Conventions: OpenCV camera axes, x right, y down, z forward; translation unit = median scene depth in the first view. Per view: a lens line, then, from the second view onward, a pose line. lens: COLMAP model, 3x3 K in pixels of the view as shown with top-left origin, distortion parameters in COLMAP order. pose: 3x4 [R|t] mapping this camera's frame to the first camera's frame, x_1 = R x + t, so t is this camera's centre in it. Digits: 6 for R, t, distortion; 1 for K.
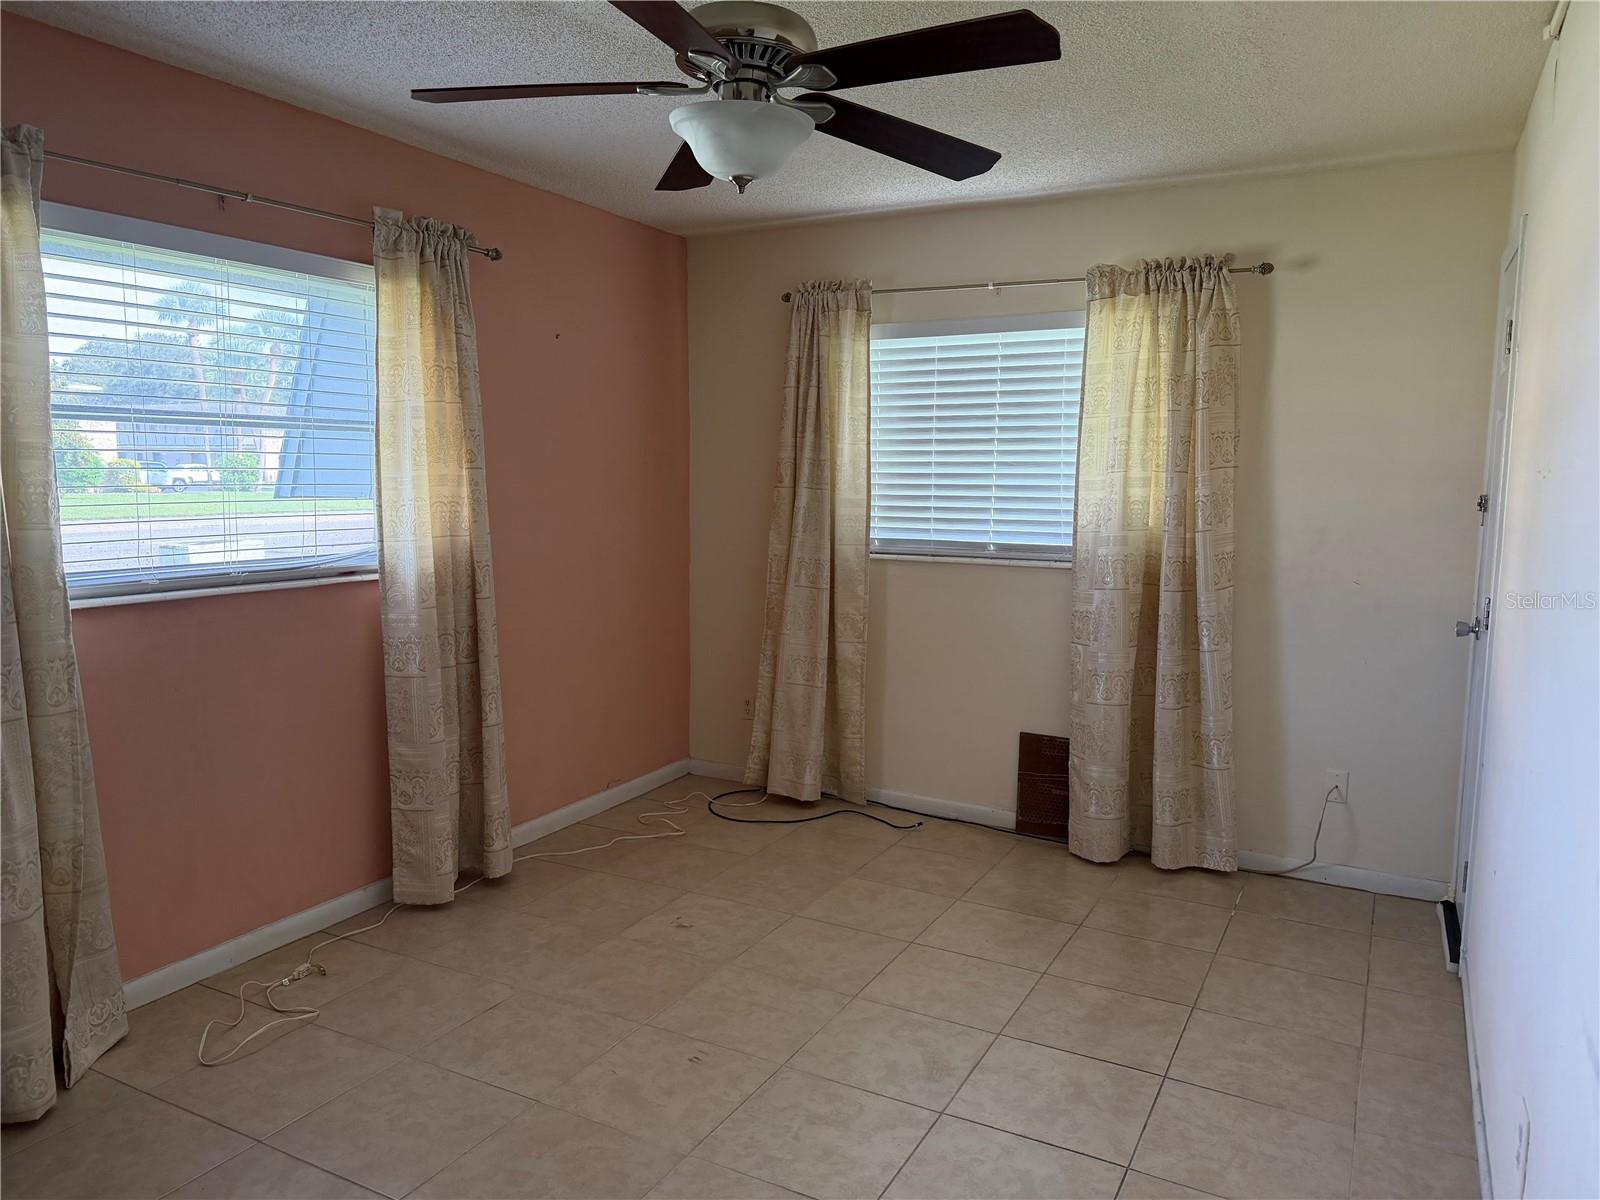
lens RADIAL K [[1124.0, 0, 798.7], [0, 1124.0, 604.7], [0, 0, 1]] dist [0.011886, -0.038055]
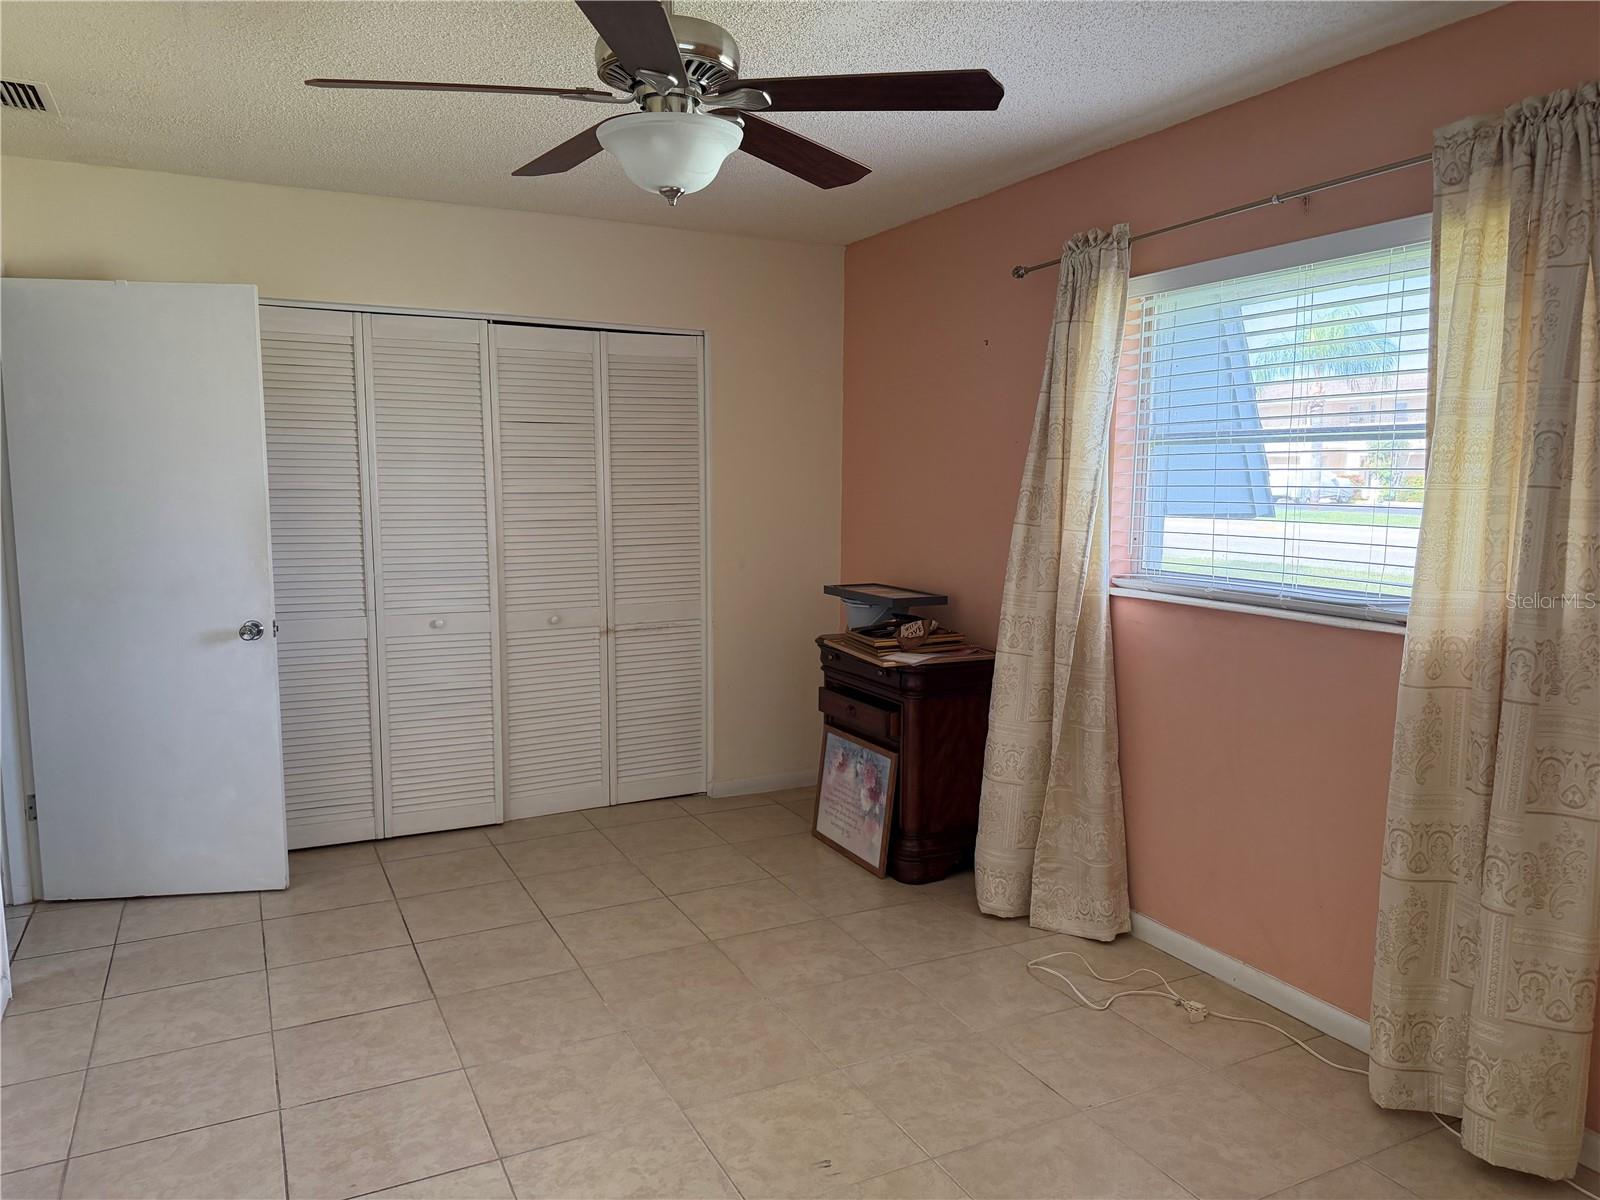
lens RADIAL K [[1124.0, 0, 804.6], [0, 1124.0, 609.4], [0, 0, 1]] dist [0.011886, -0.038055]
pose [[-0.579253, 0.082494, -0.810963, 0.501655], [-0.104315, 0.979185, 0.174115, -0.139734], [0.808446, 0.185452, -0.558590, 1.197073]]
